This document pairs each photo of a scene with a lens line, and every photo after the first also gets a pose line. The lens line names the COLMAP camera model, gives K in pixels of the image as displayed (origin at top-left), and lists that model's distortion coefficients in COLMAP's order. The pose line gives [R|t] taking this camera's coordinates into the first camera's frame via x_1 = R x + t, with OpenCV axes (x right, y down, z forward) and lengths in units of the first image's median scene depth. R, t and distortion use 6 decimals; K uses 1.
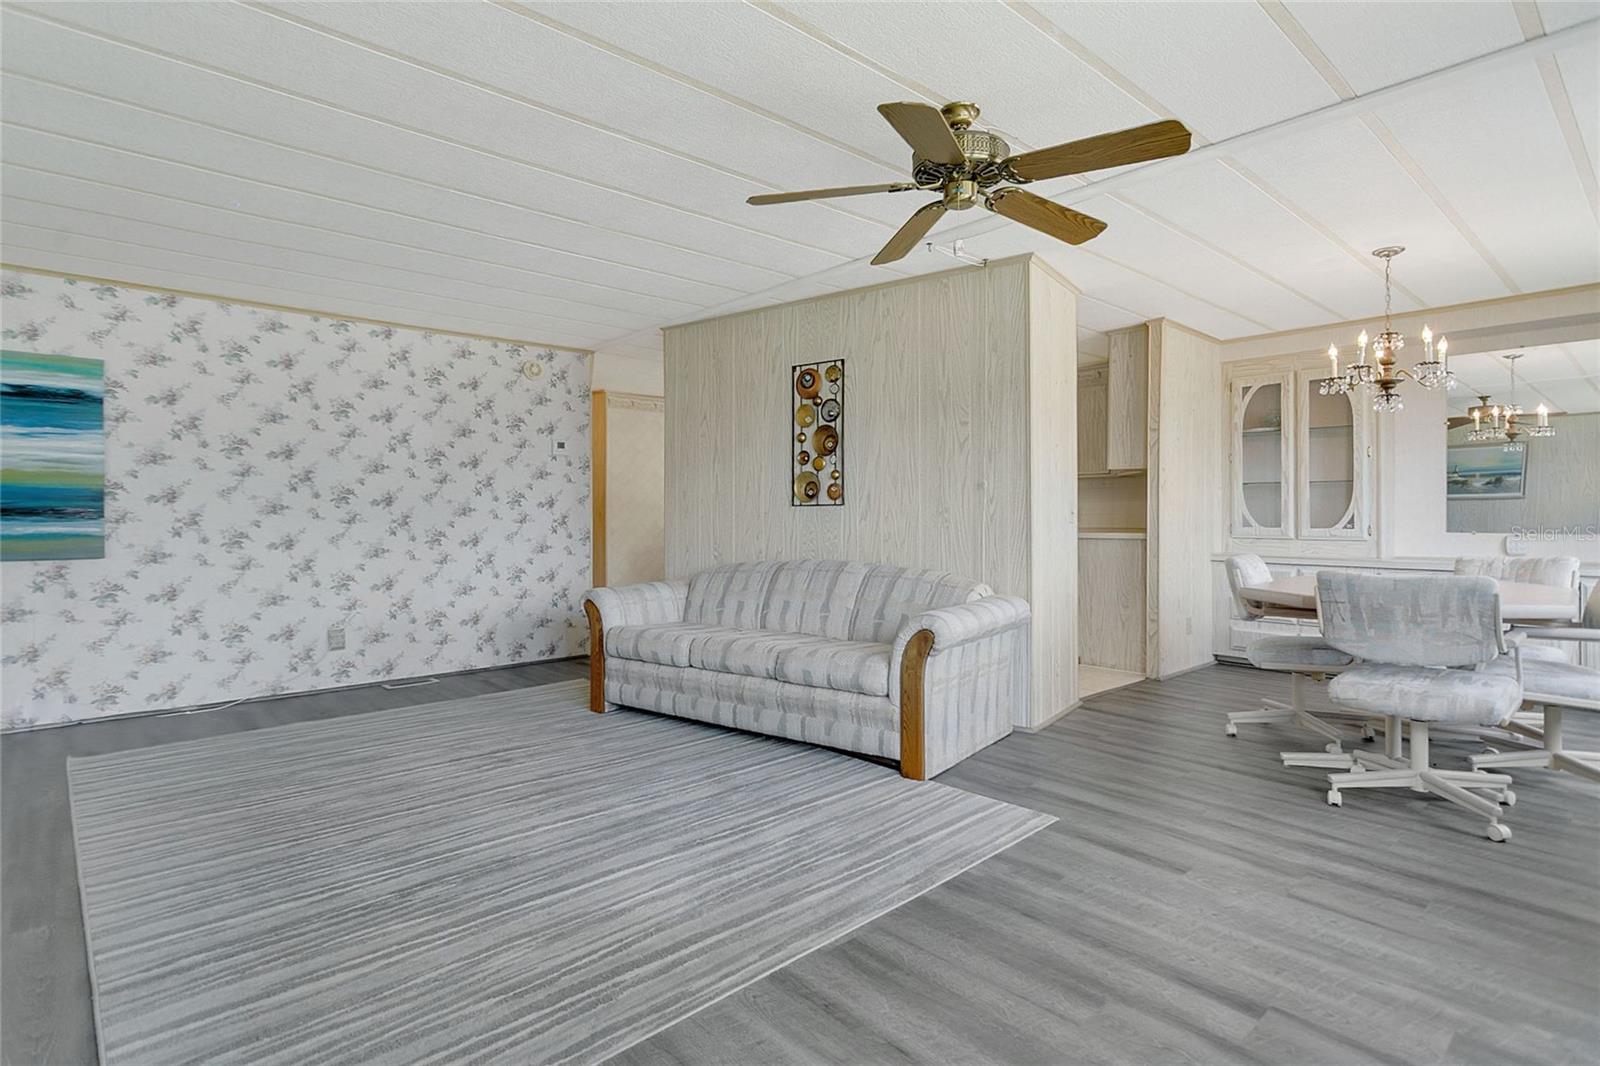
lens RADIAL K [[809.0, 0, 827.3], [0, 809.0, 520.9], [0, 0, 1]] dist [0.017850, 0.000492]
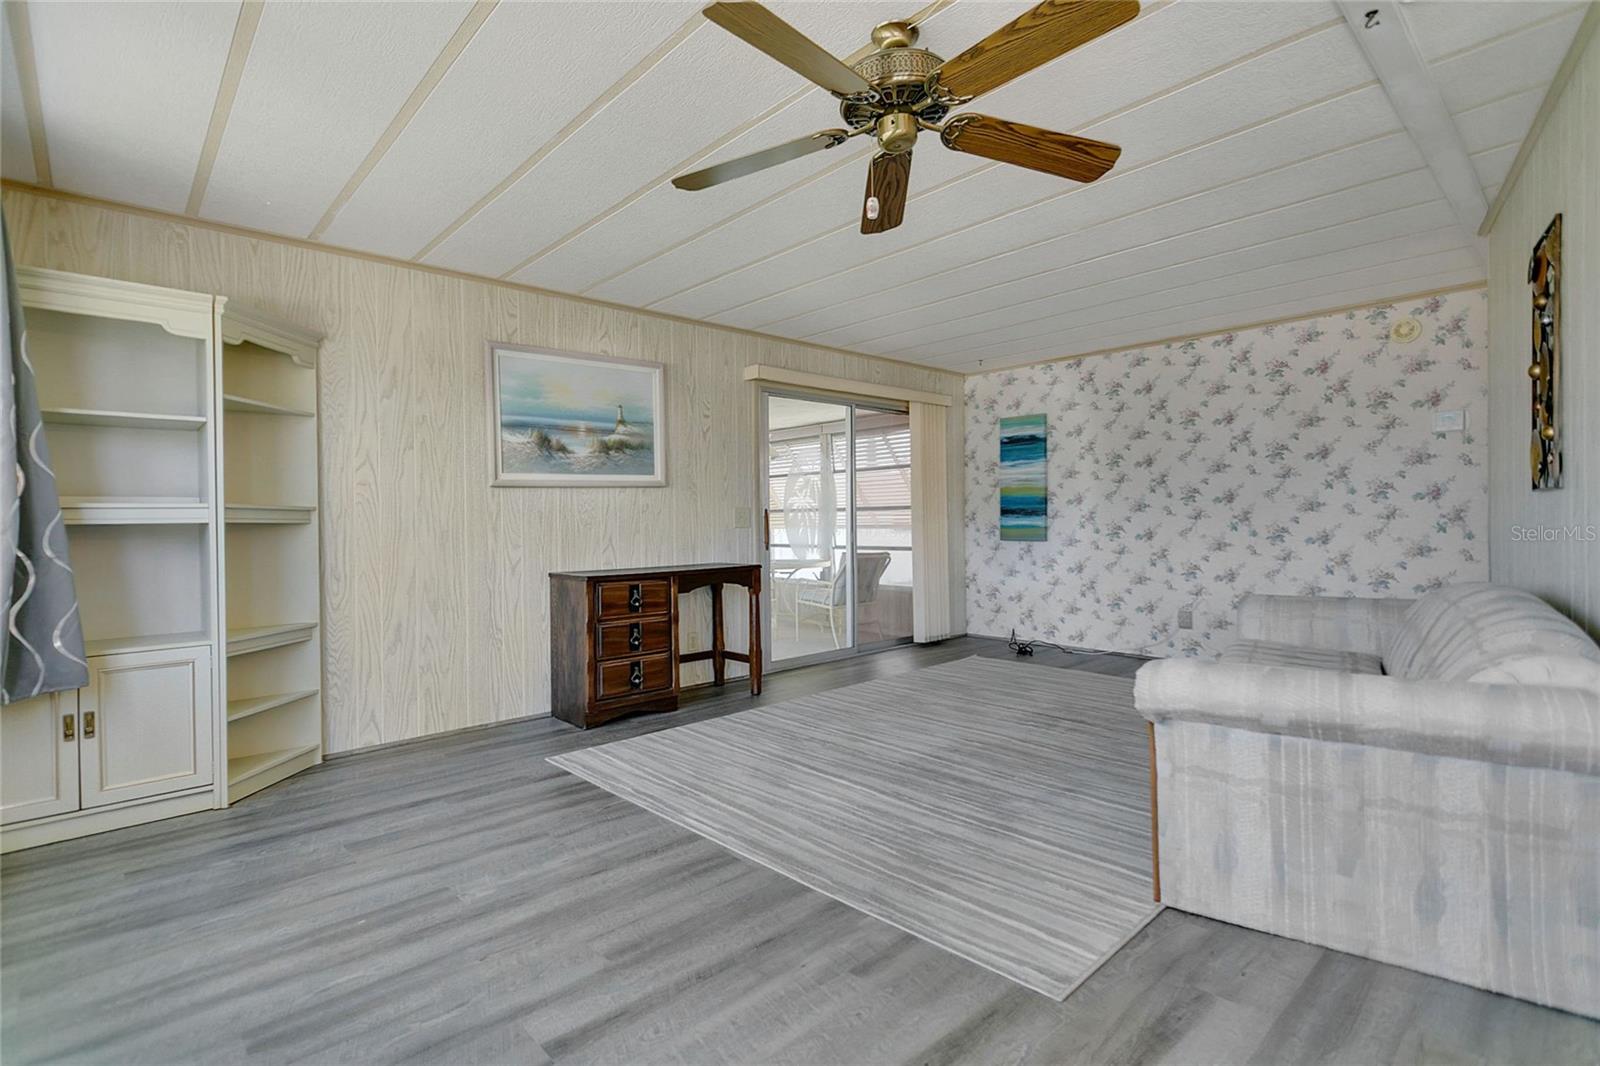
lens RADIAL K [[781.2, 0, 800.0], [0, 781.2, 533.0], [0, 0, 1]] dist [0.009723, 0.000247]
pose [[-0.012722, 0.019564, -0.999728, 0.749820], [0.001773, 0.999807, 0.019543, 0.000409], [0.999917, -0.001524, -0.012755, 0.693689]]
